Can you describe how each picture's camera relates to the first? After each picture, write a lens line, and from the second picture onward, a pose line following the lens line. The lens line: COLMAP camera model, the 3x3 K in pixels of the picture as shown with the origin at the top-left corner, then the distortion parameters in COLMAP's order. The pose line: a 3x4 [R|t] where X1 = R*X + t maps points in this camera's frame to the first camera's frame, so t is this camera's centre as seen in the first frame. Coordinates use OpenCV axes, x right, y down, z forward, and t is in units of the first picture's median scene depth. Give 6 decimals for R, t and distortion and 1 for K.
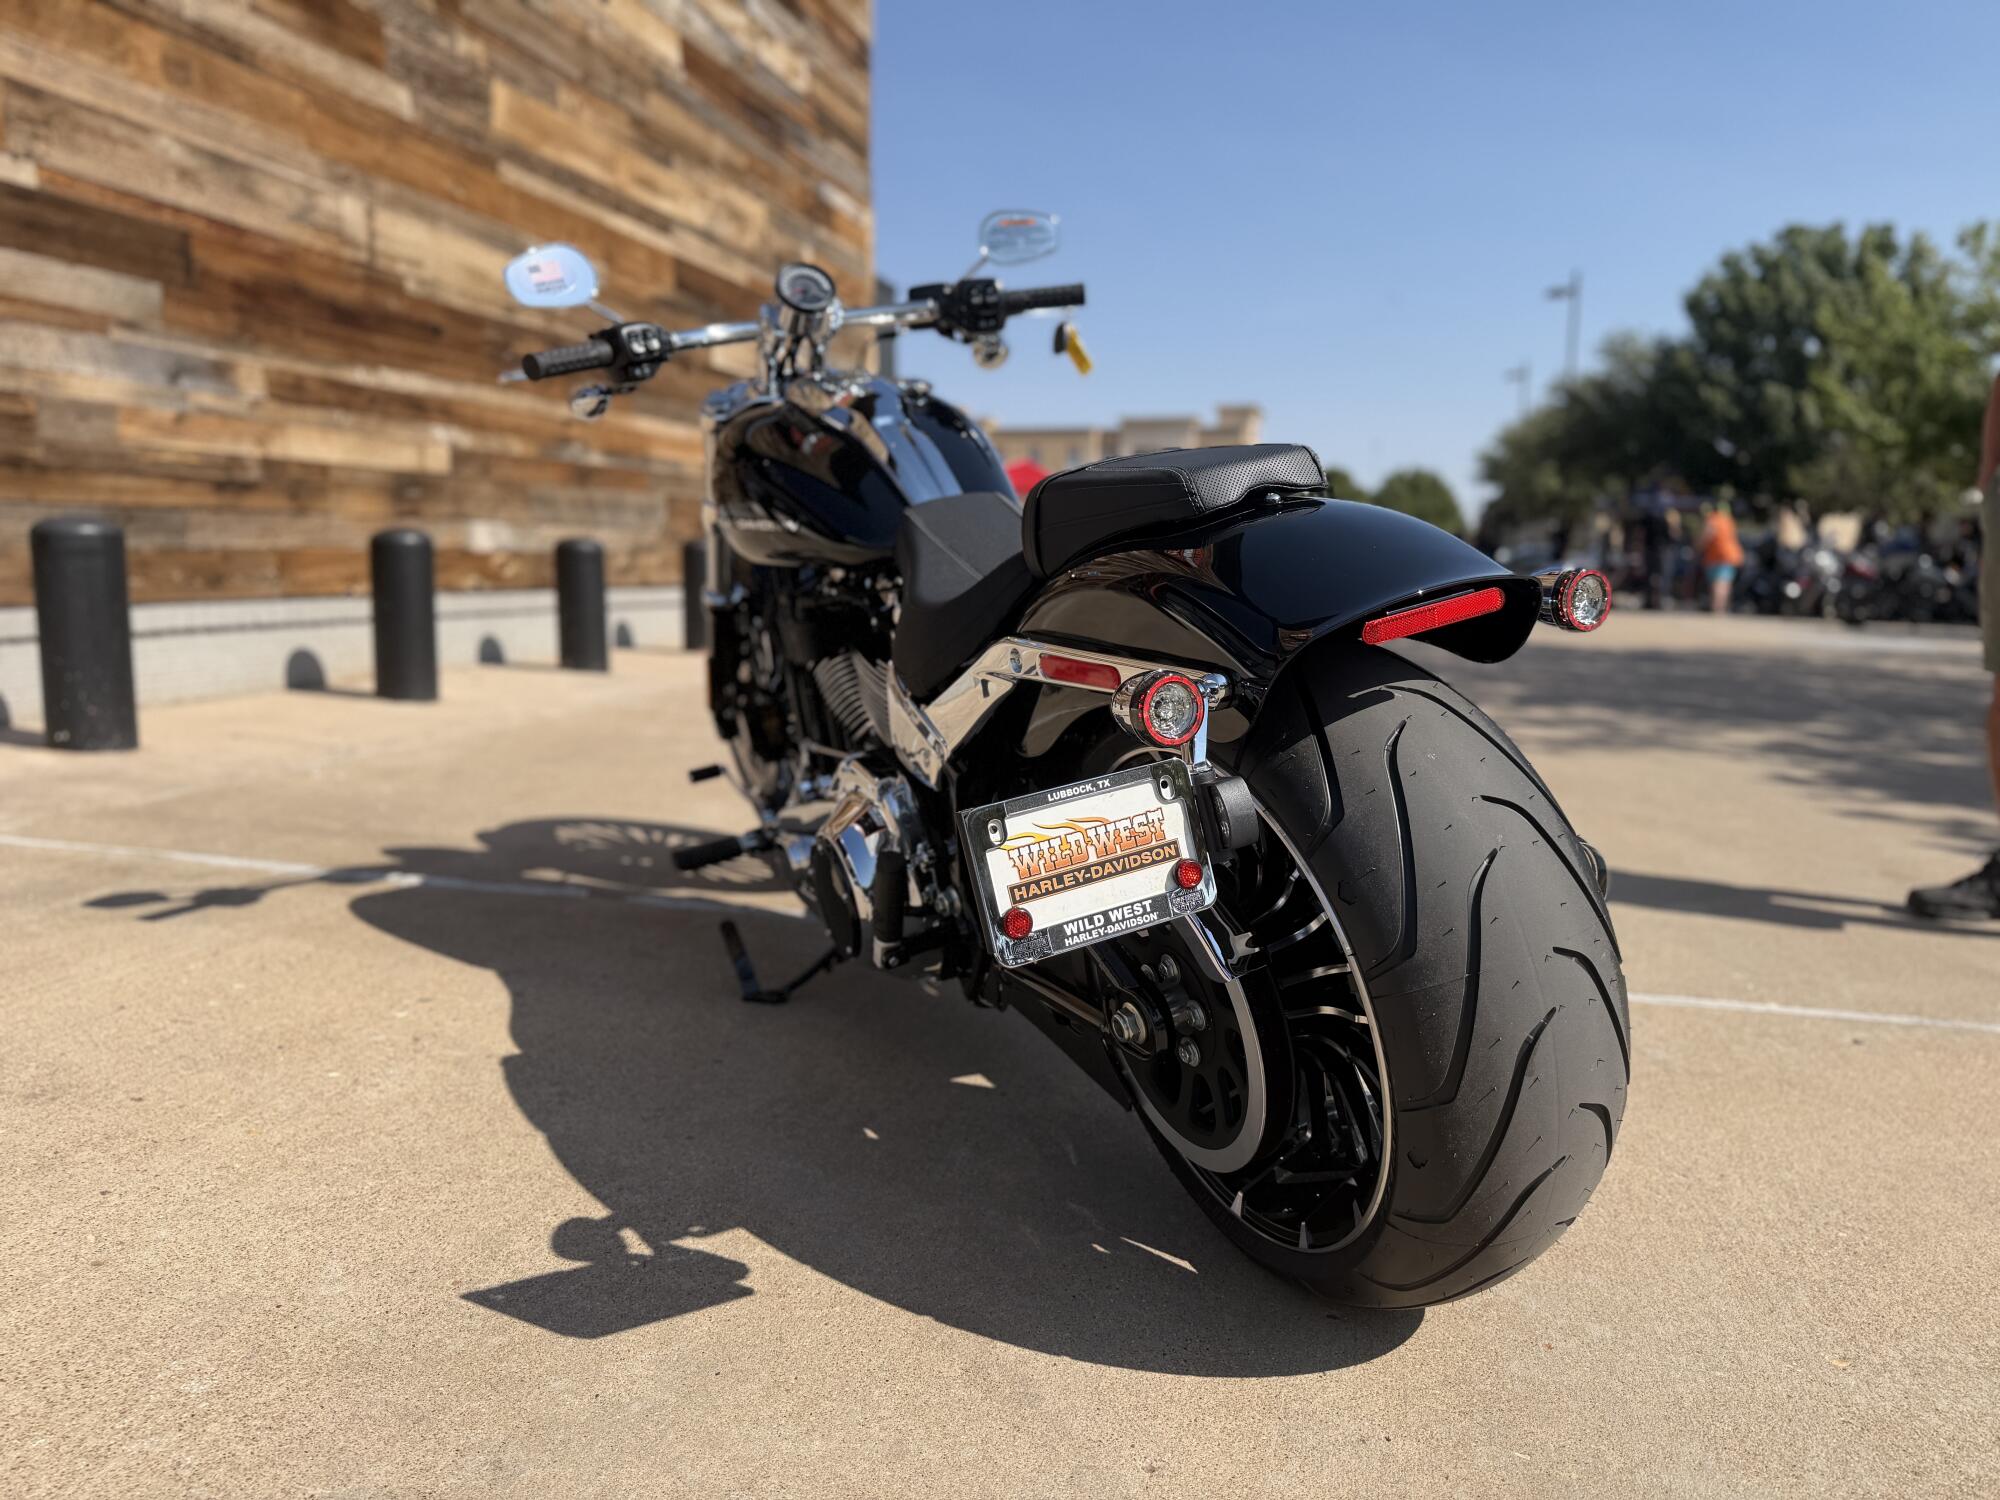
lens RADIAL K [[1430.0, 0, 999.5], [0, 1430.0, 741.6], [0, 0, 1]] dist [0.004049, -0.012883]
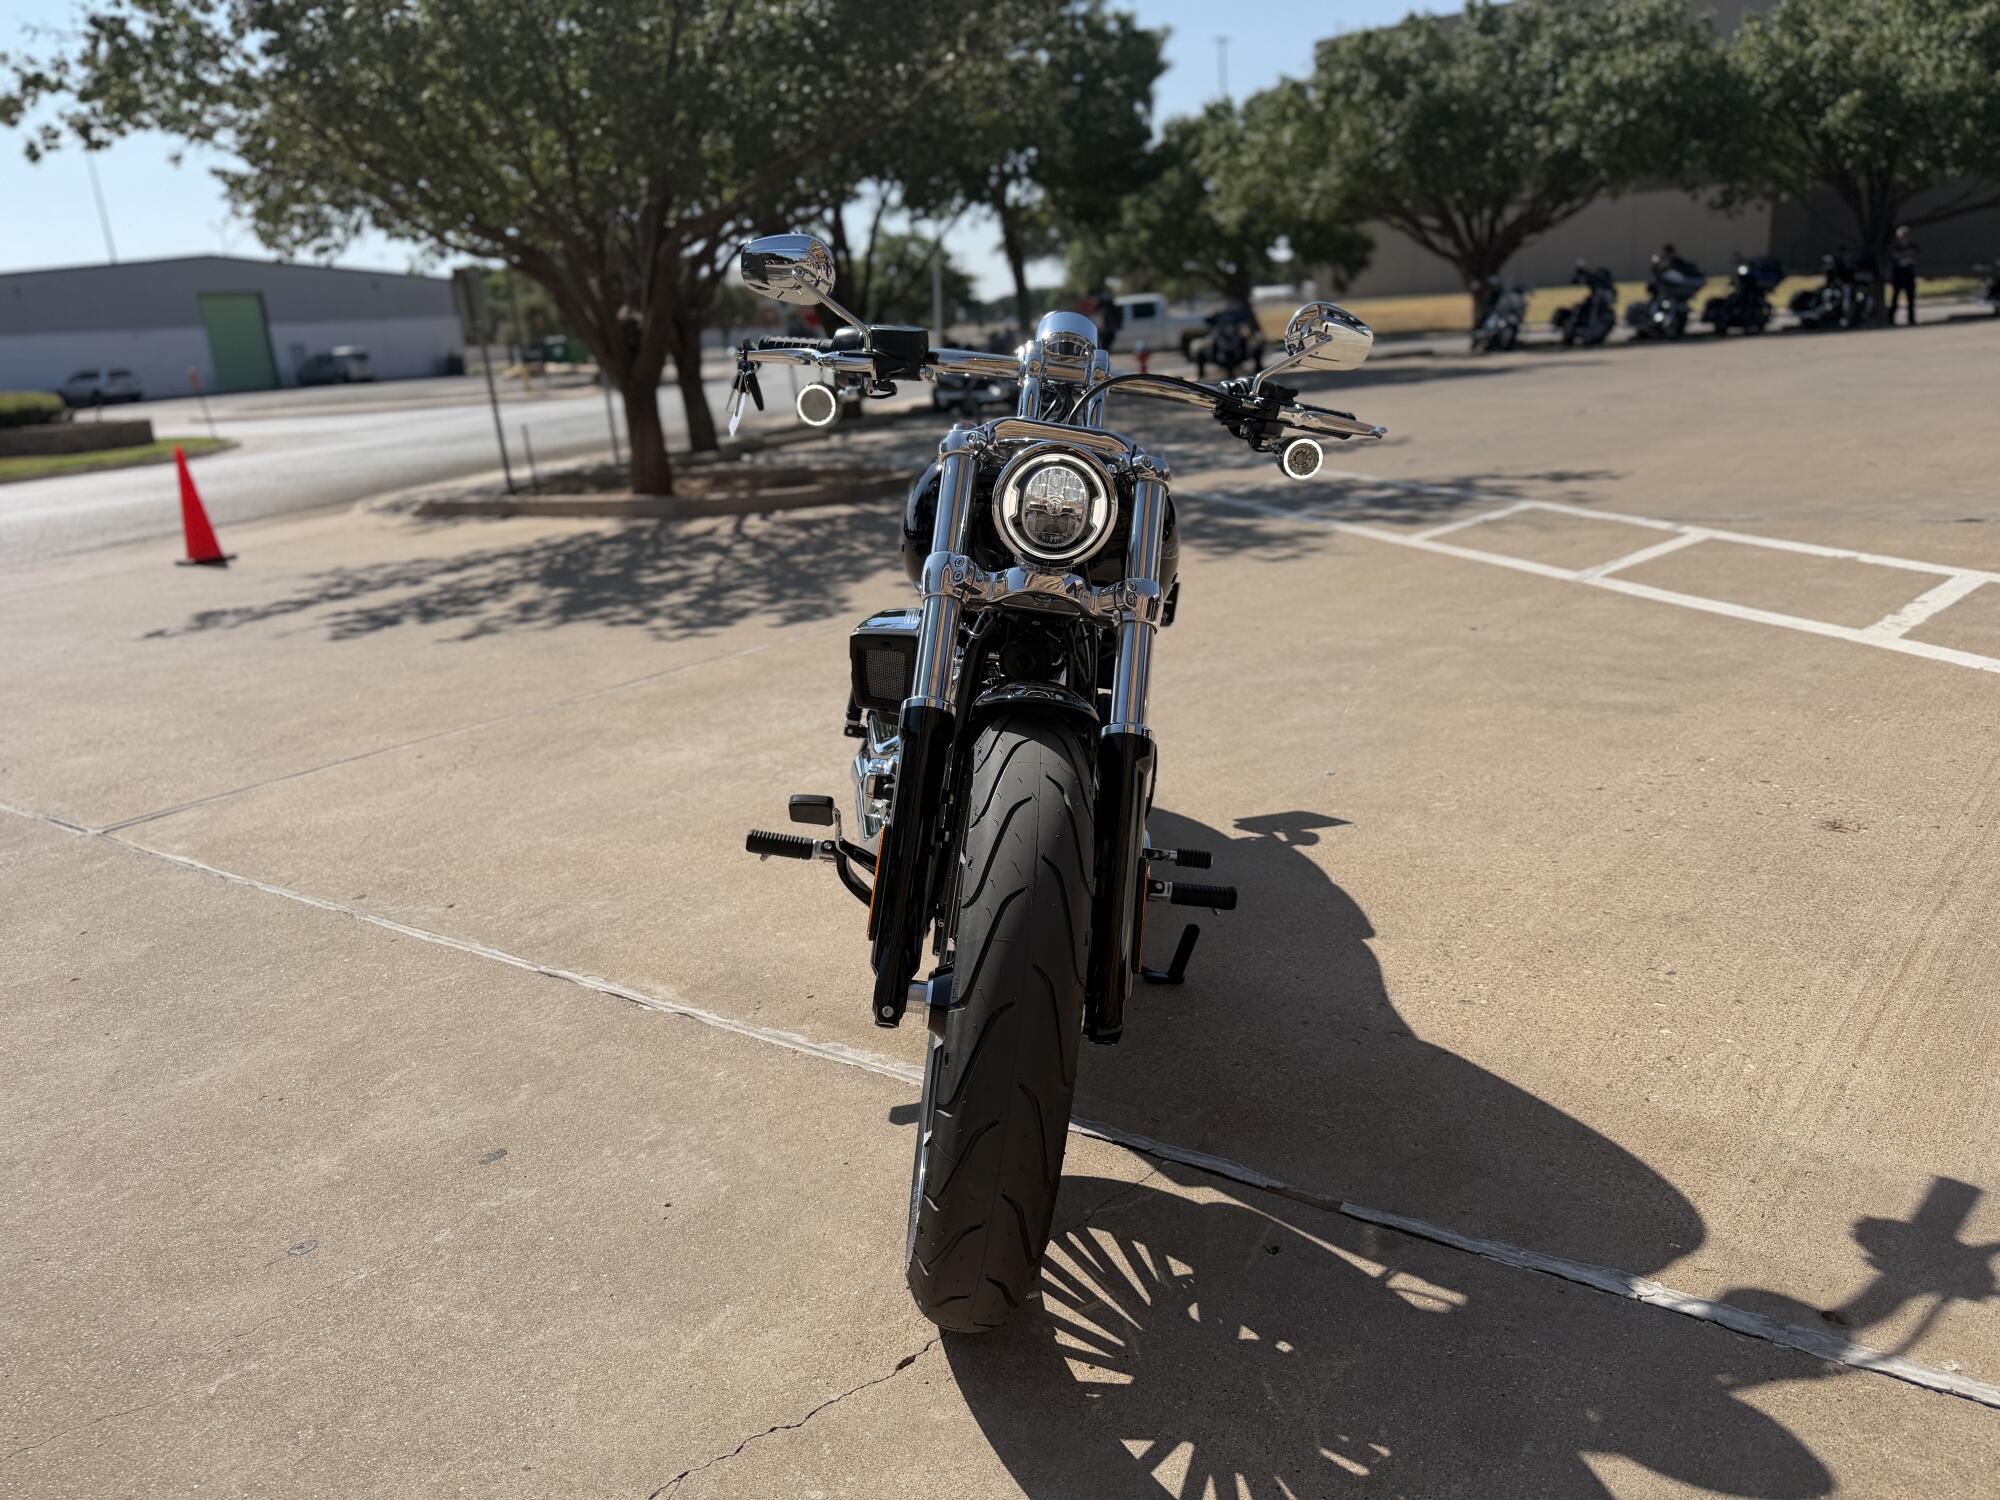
lens RADIAL K [[1430.0, 0, 1000.4], [0, 1430.0, 762.7], [0, 0, 1]] dist [0.004049, -0.012883]
pose [[-0.902746, -0.076157, 0.423379, -0.293833], [0.114213, 0.906448, 0.406581, -0.258874], [-0.414735, 0.415395, -0.809594, 1.086497]]
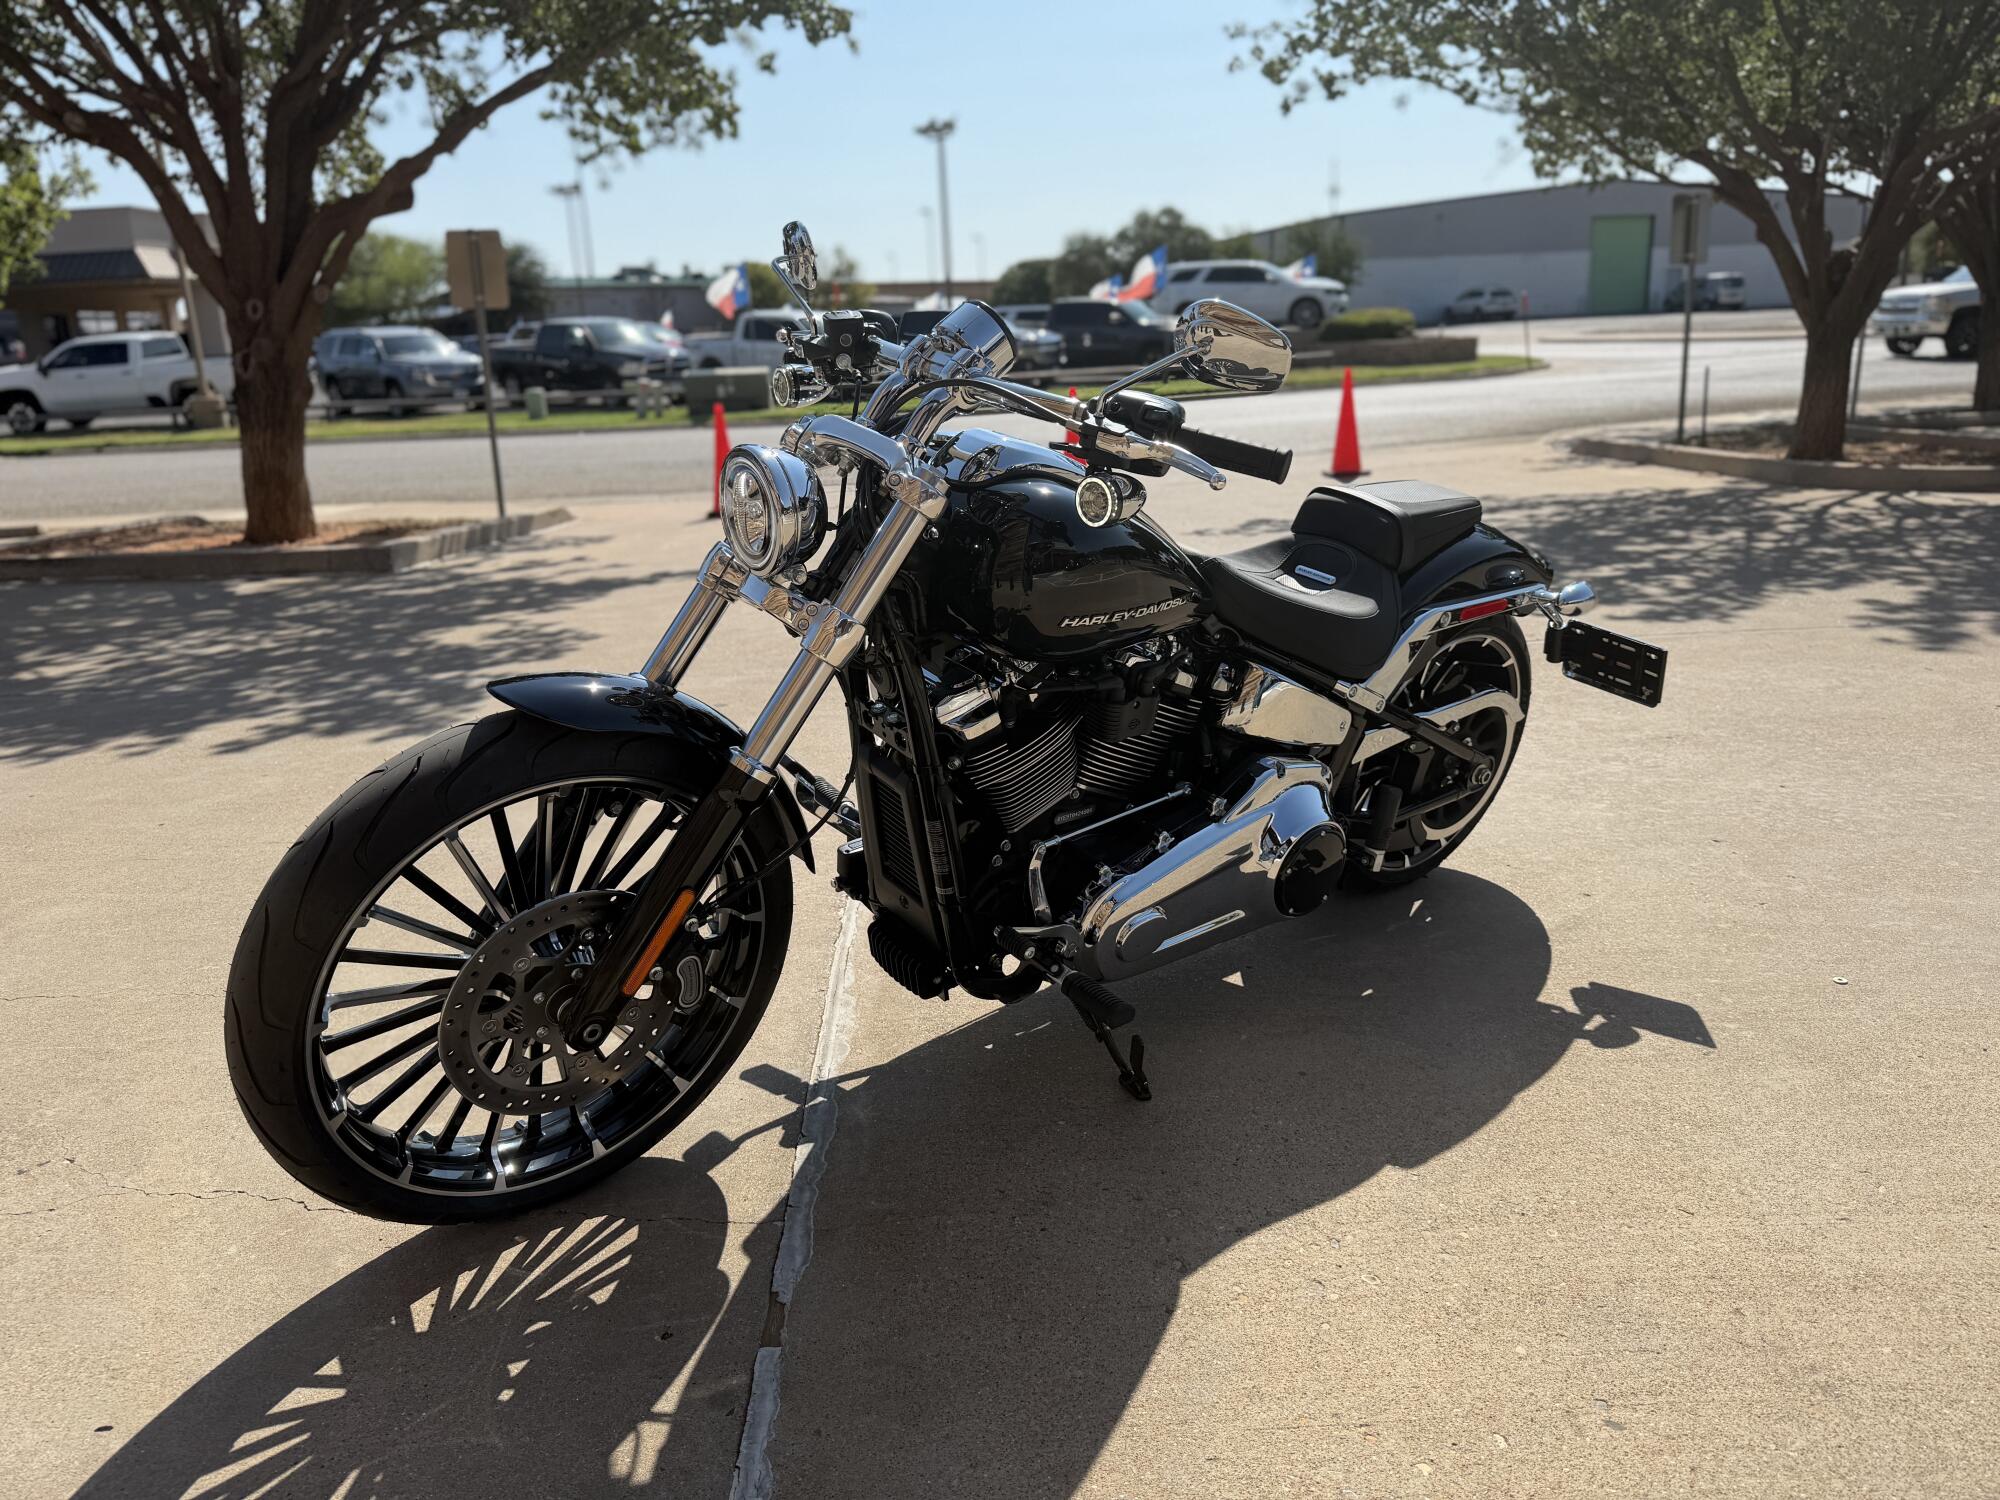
lens RADIAL K [[1430.0, 0, 997.8], [0, 1430.0, 751.2], [0, 0, 1]] dist [0.004049, -0.012883]
pose [[-0.233314, -0.277062, 0.932095, -0.561444], [0.165354, 0.933285, 0.318806, -0.205938], [-0.958239, 0.228508, -0.171935, 0.688482]]
